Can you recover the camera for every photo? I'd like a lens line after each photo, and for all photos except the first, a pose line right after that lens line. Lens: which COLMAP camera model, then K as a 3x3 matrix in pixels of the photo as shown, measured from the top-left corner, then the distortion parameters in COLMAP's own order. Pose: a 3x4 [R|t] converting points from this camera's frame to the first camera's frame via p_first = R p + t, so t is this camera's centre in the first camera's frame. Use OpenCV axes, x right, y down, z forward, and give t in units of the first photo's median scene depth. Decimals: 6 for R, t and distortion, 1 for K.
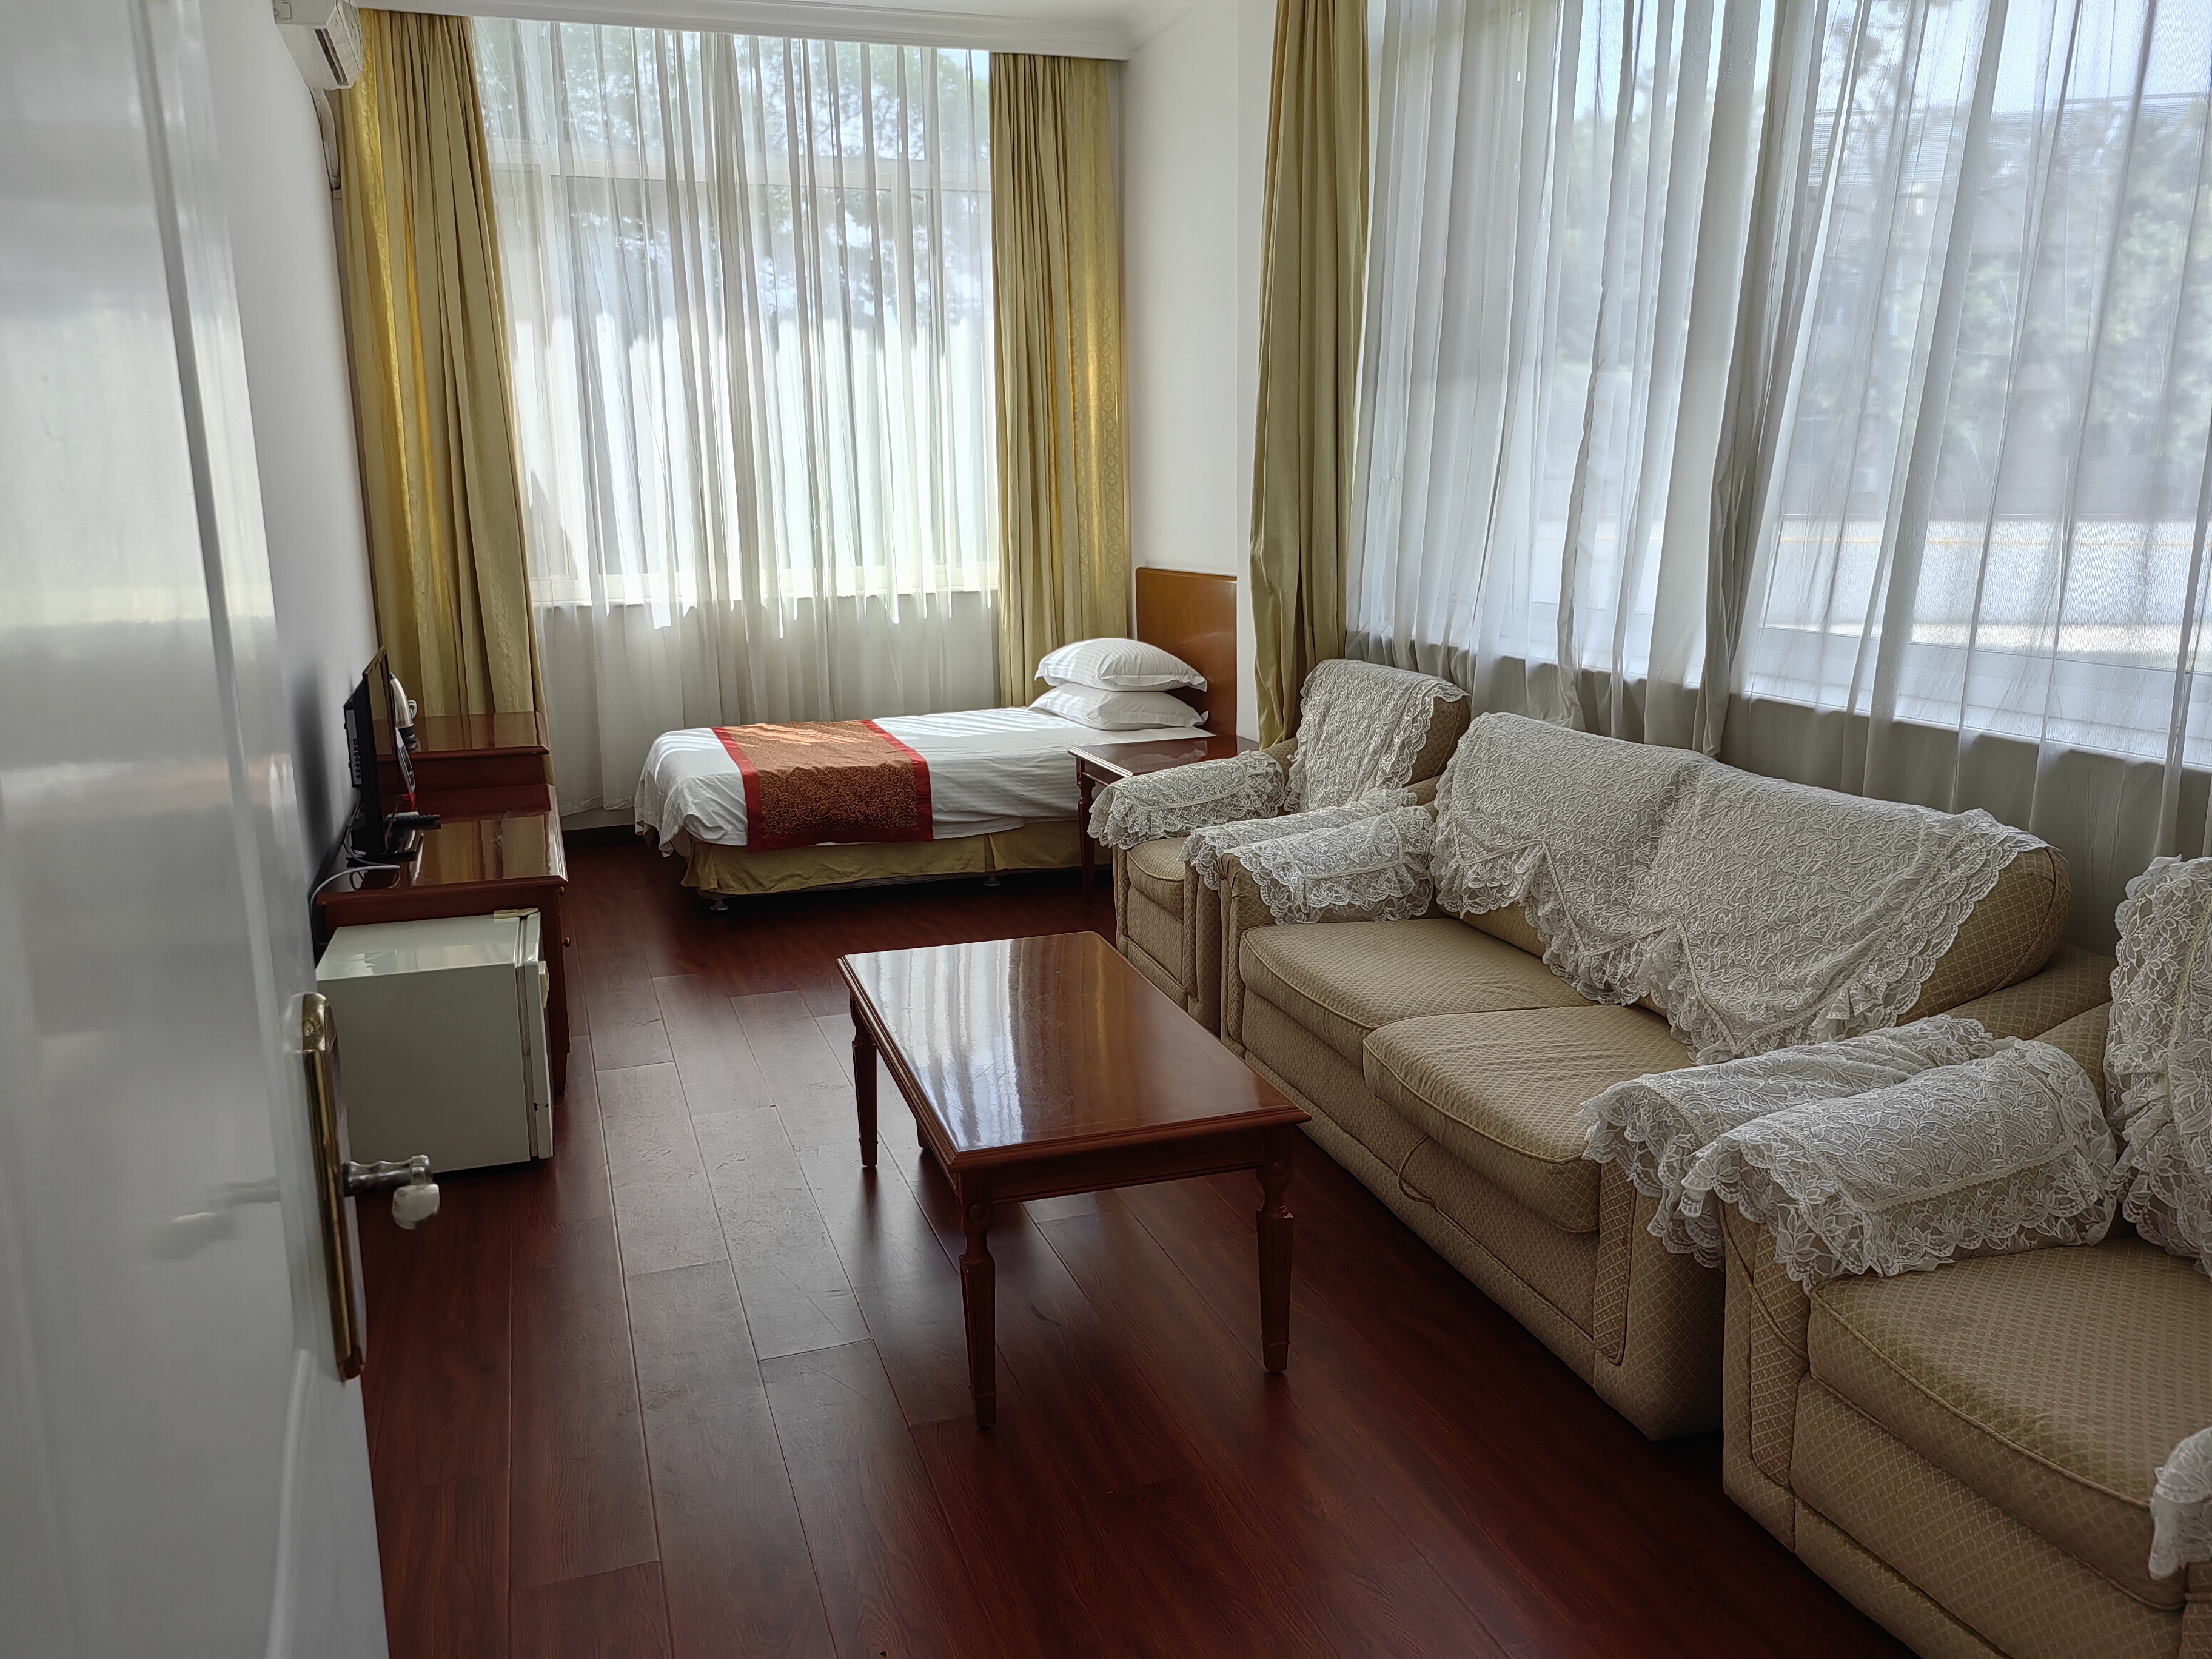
lens RADIAL K [[1682.7, 0, 1106.0], [0, 1682.7, 829.5], [0, 0, 1]] dist [0.006758, -0.009780]
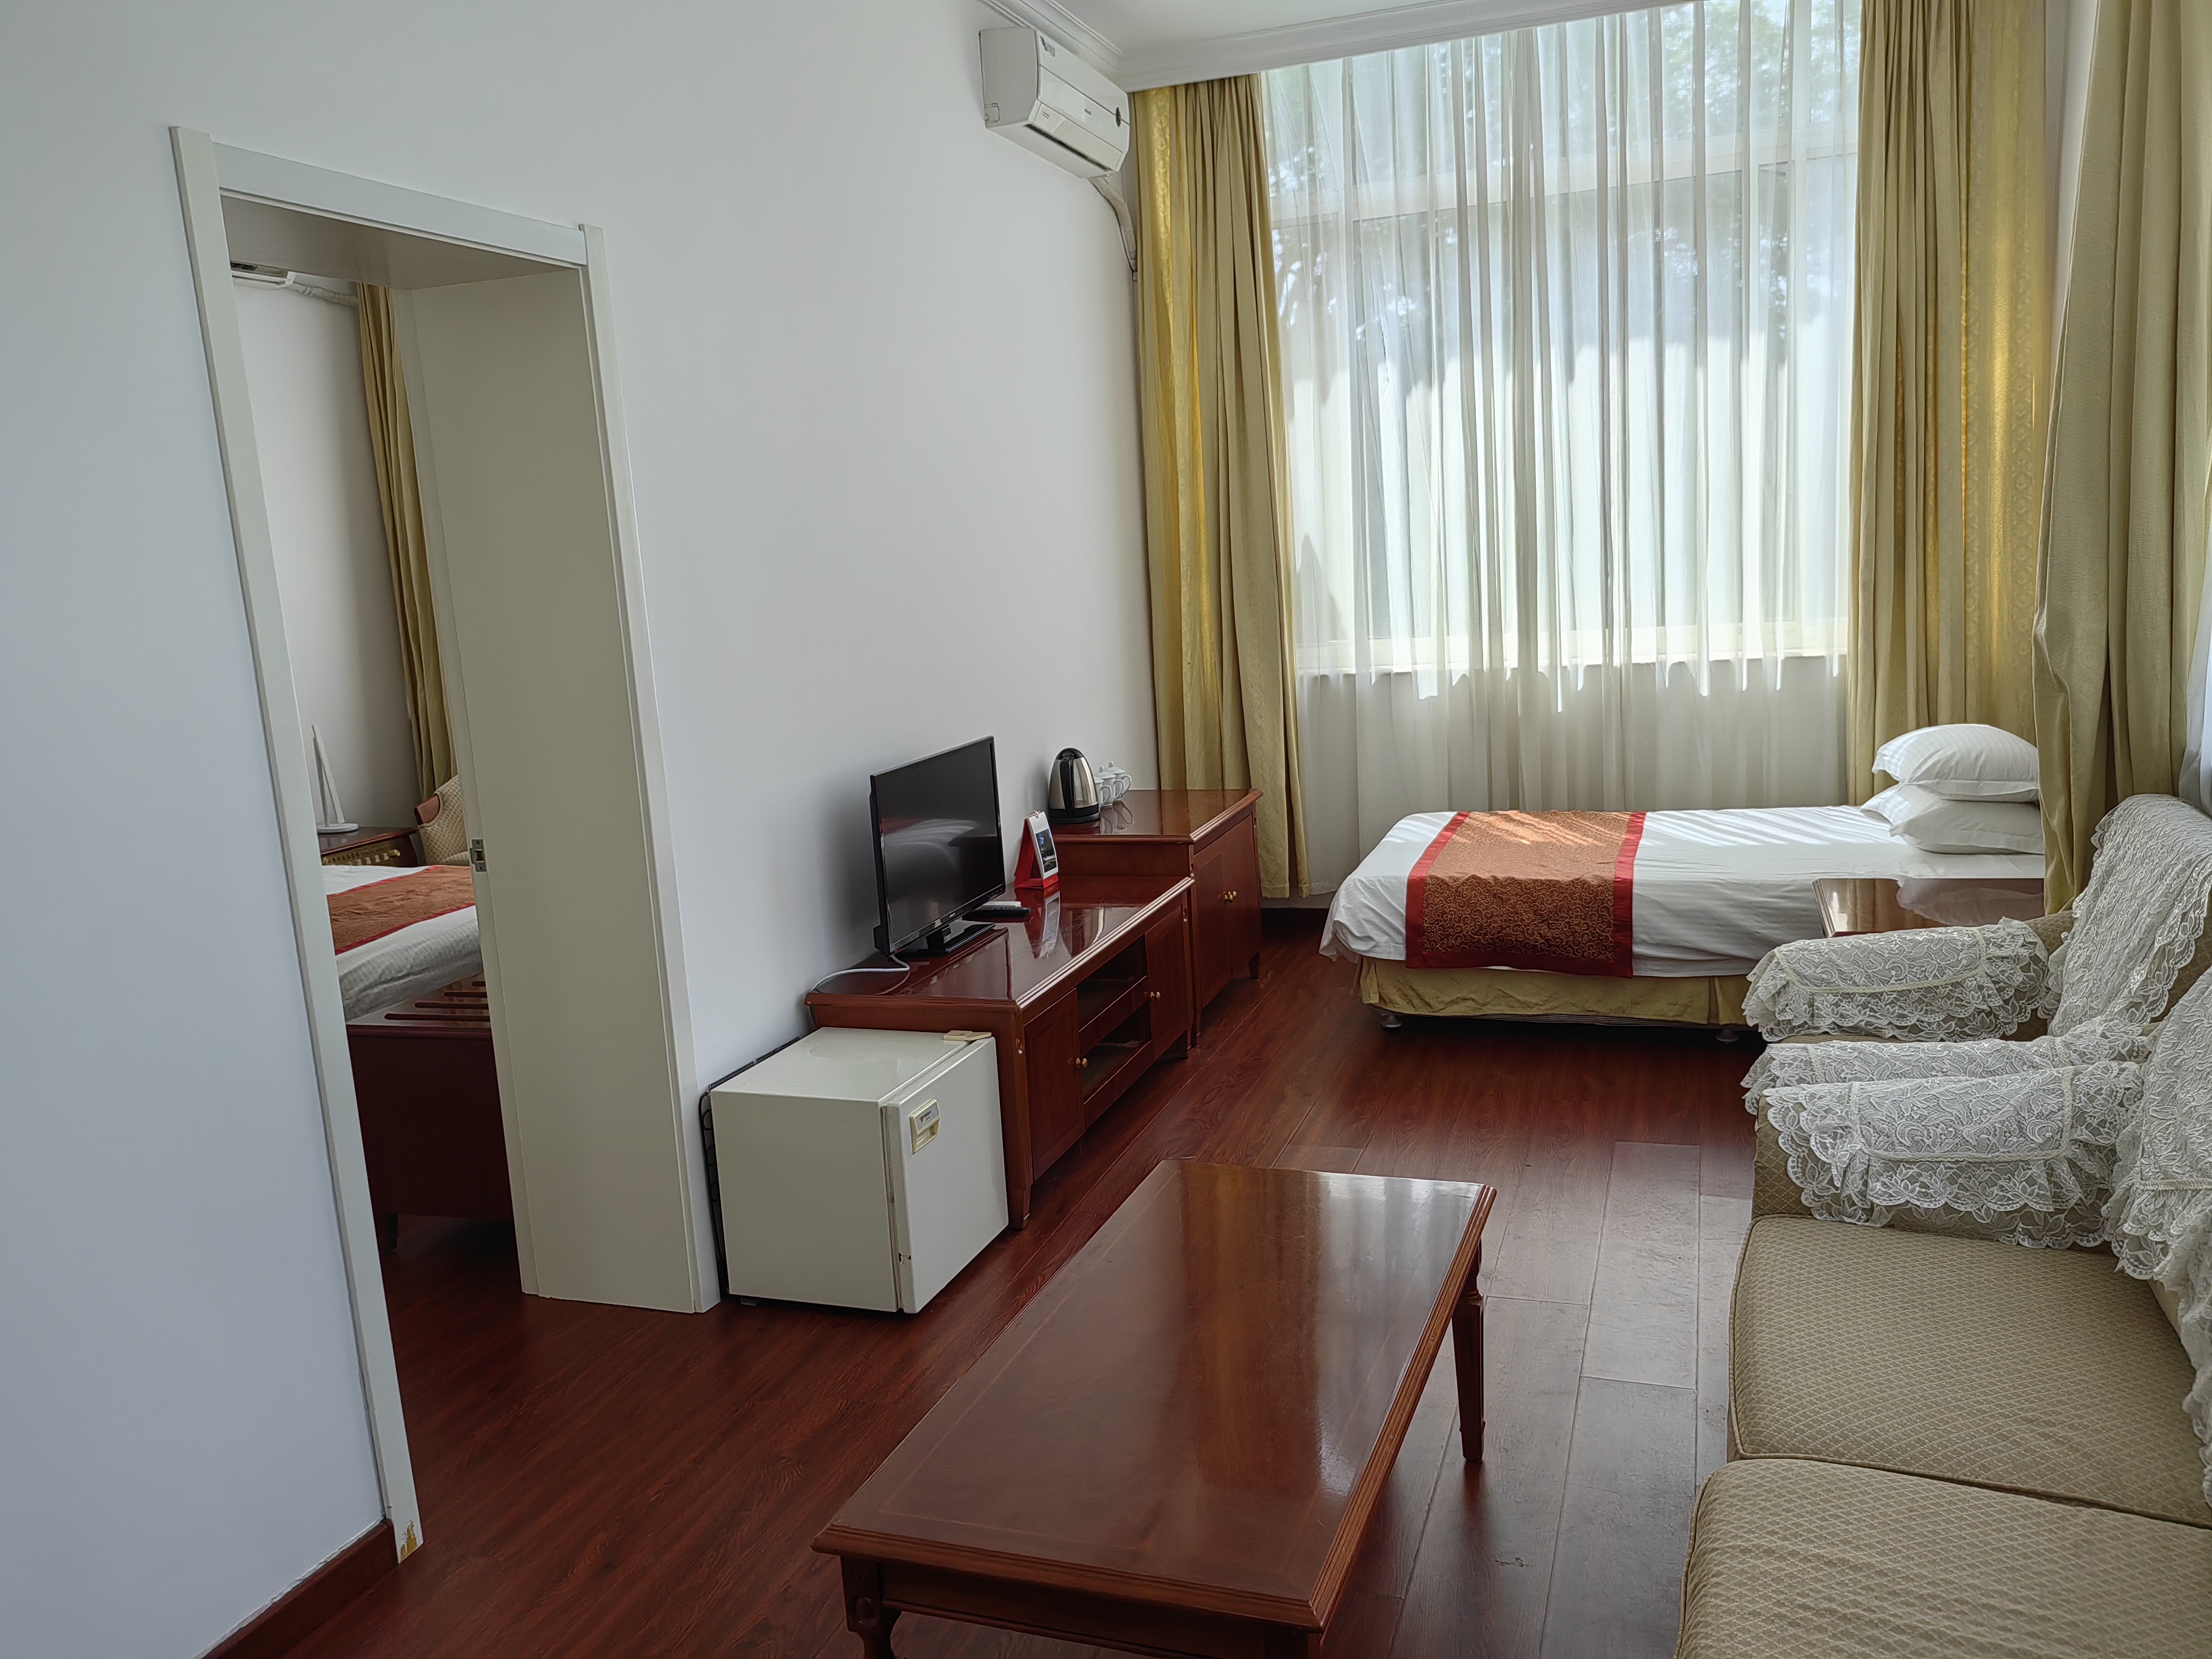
lens RADIAL K [[1682.7, 0, 1106.0], [0, 1682.7, 829.5], [0, 0, 1]] dist [0.006758, -0.009780]
pose [[0.779289, 0.069743, -0.622772, 0.181246], [-0.074379, 0.997057, 0.018586, -0.055454], [0.622235, 0.031838, 0.782183, 0.188902]]
